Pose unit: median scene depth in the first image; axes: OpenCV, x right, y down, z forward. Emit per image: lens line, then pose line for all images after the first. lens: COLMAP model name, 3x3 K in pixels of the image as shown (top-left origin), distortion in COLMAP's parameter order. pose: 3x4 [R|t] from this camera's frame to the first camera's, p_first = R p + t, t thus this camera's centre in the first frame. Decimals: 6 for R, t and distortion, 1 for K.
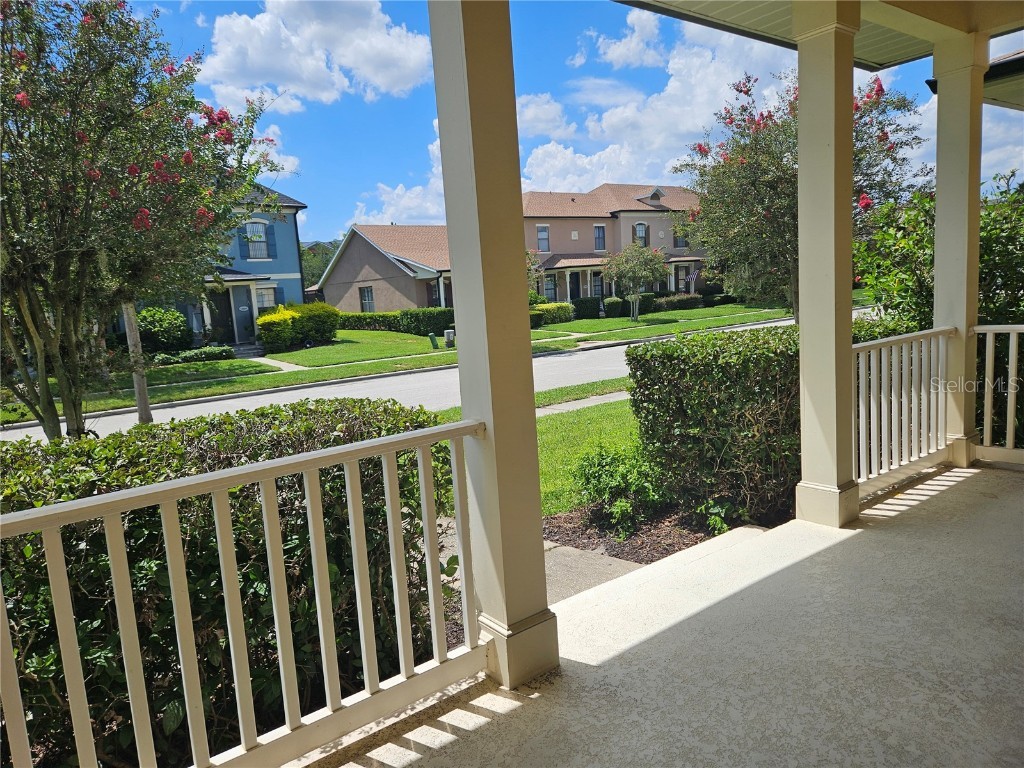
lens RADIAL K [[693.2, 0, 506.0], [0, 693.2, 382.0], [0, 0, 1]] dist [0.070820, -0.062477]
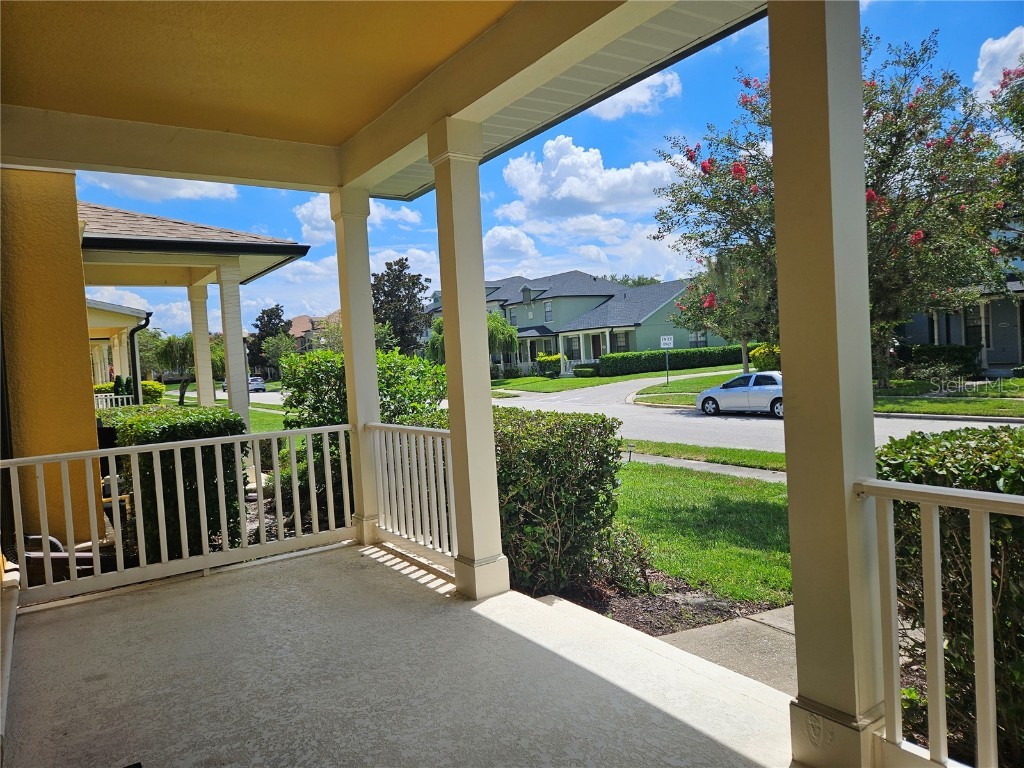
lens RADIAL K [[705.9, 0, 509.2], [0, 705.9, 386.5], [0, 0, 1]] dist [0.069113, -0.057438]
pose [[-0.060606, 0.113801, -0.991653, 0.143942], [-0.061079, 0.991195, 0.117481, -0.023797], [0.996291, 0.067689, -0.053122, 0.101342]]
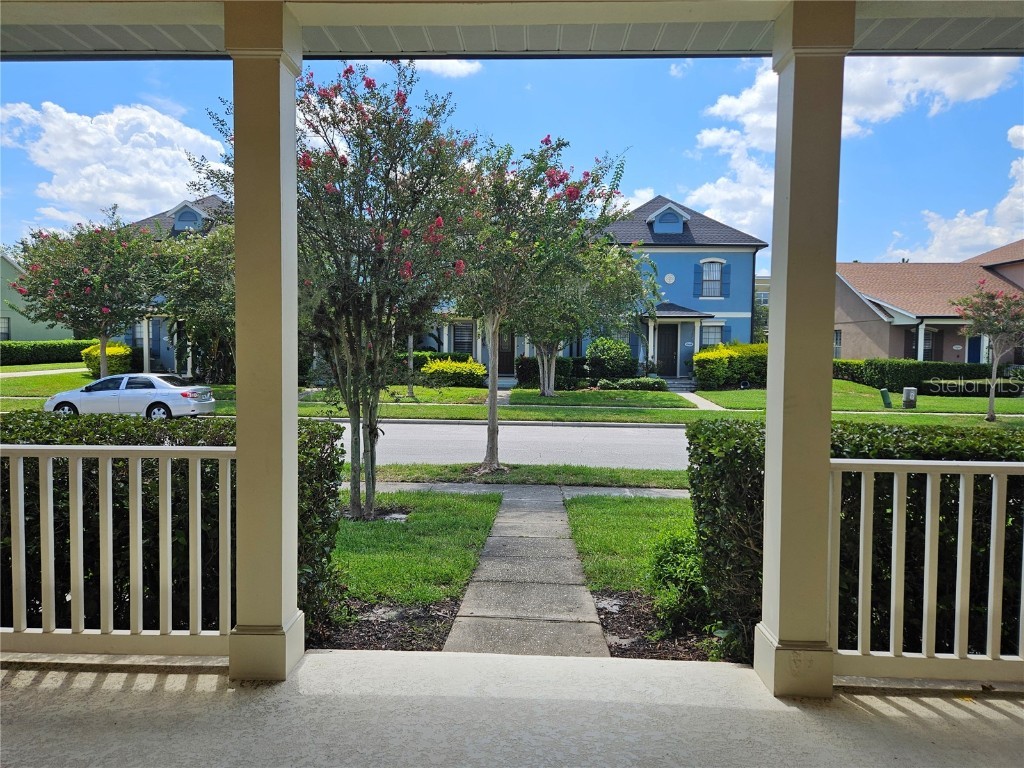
lens RADIAL K [[705.9, 0, 509.2], [0, 705.9, 386.5], [0, 0, 1]] dist [0.069113, -0.057438]
pose [[0.769620, 0.115093, -0.628044, 0.092798], [-0.143581, 0.989624, 0.005408, -0.011435], [0.622150, 0.086013, 0.778159, 0.025254]]
